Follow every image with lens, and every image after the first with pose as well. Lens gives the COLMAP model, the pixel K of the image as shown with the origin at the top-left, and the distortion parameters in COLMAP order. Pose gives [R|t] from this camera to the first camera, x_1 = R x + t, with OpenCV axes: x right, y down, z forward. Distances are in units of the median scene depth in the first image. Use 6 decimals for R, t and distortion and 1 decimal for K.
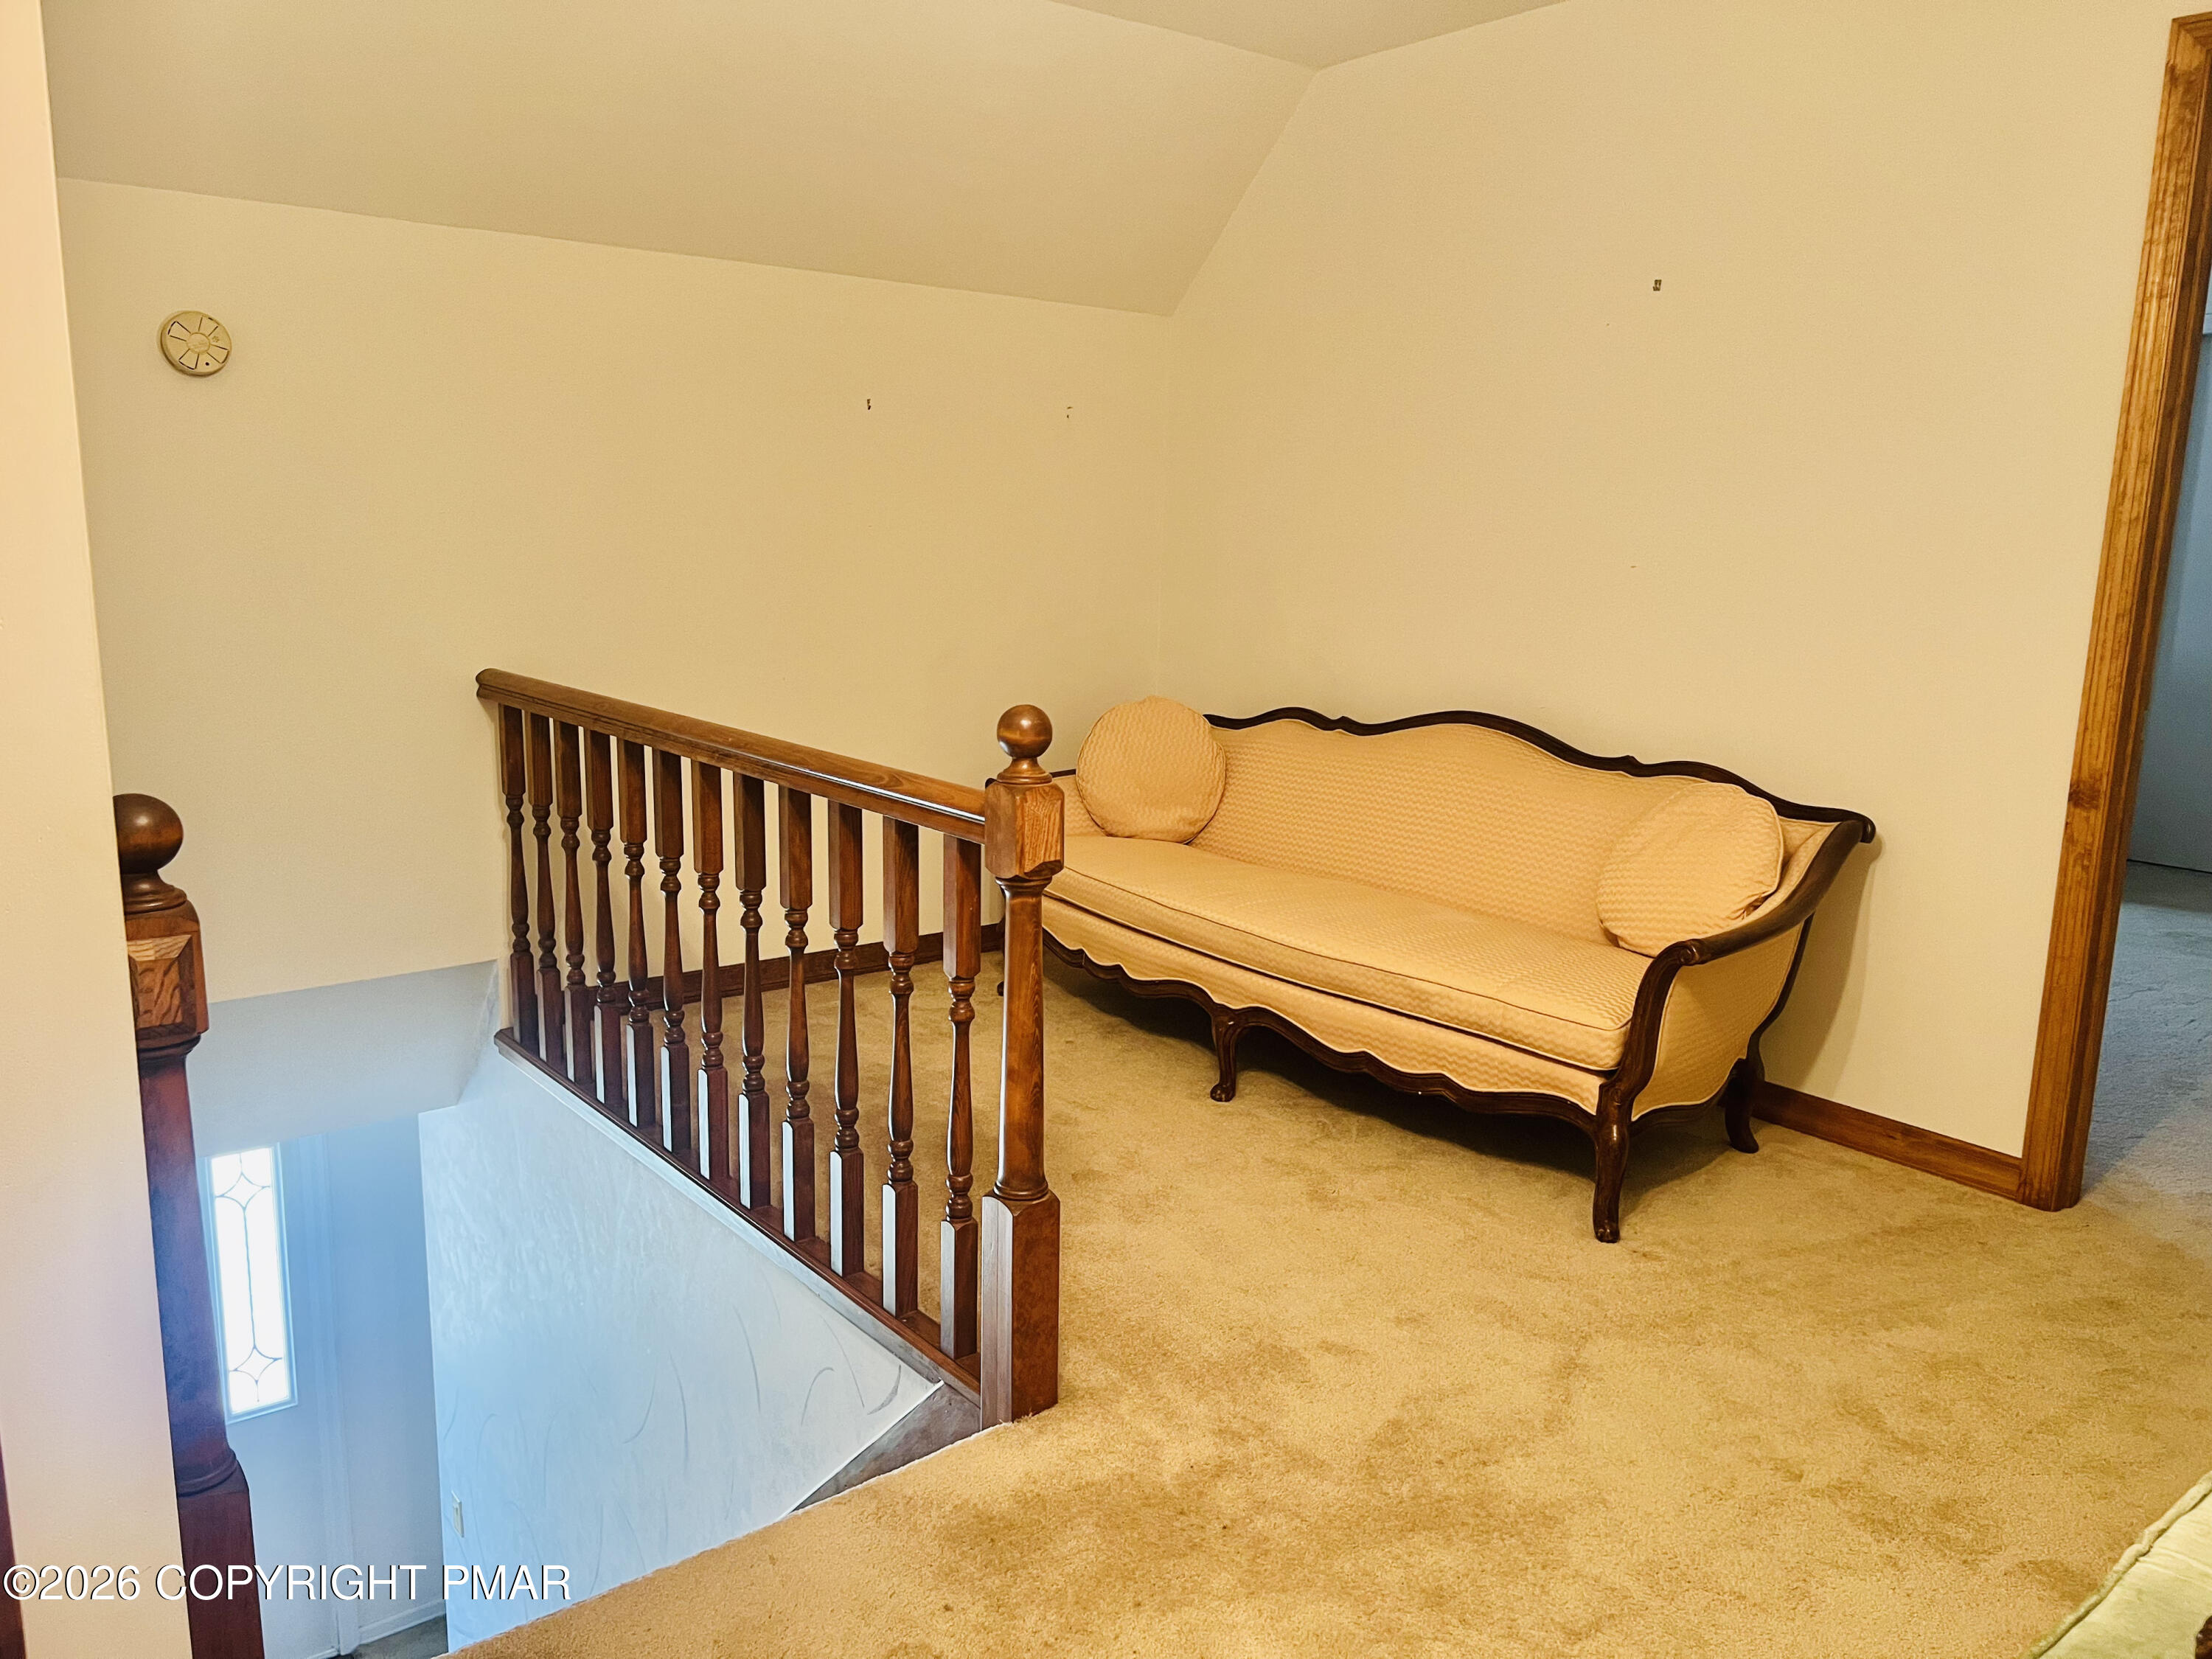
lens RADIAL K [[1673.8, 0, 1102.7], [0, 1673.8, 832.7], [0, 0, 1]] dist [0.062713, -0.071734]
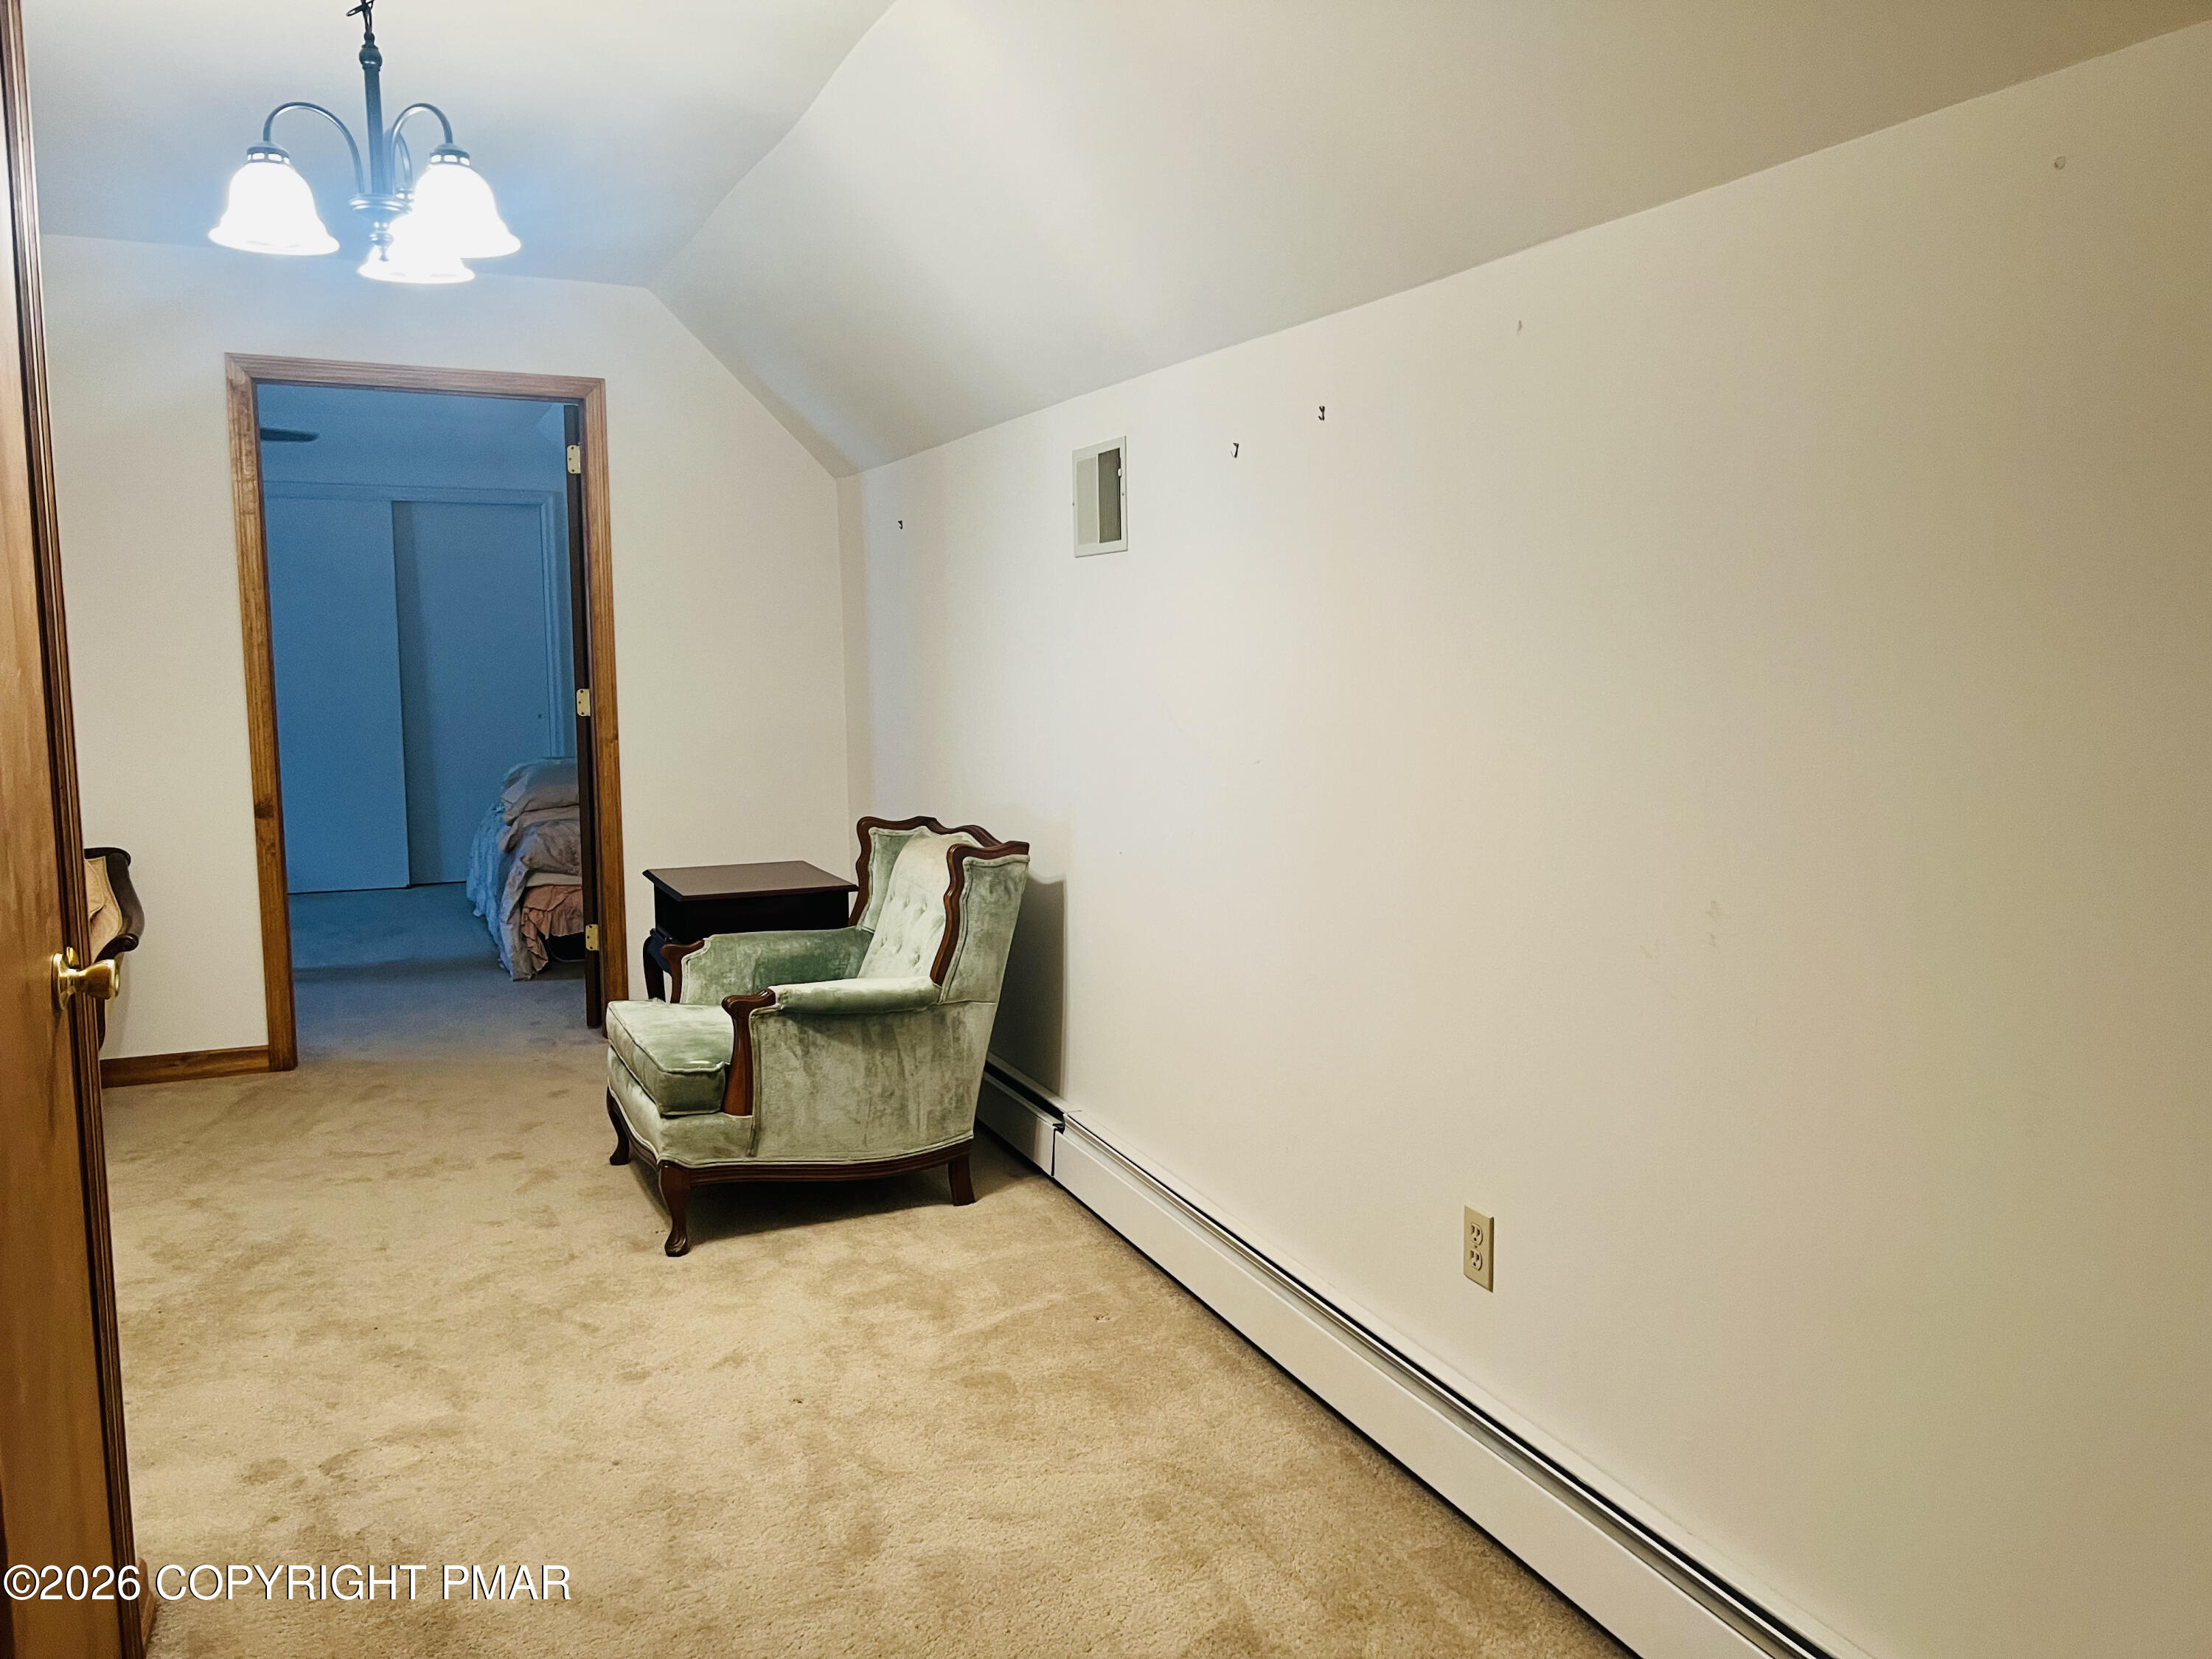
lens RADIAL K [[1673.8, 0, 1105.1], [0, 1673.8, 828.3], [0, 0, 1]] dist [0.062713, -0.071734]
pose [[0.245310, -0.126270, 0.961186, -0.851936], [0.187712, 0.978904, 0.080690, 0.015542], [-0.951098, 0.160632, 0.263838, -0.213711]]
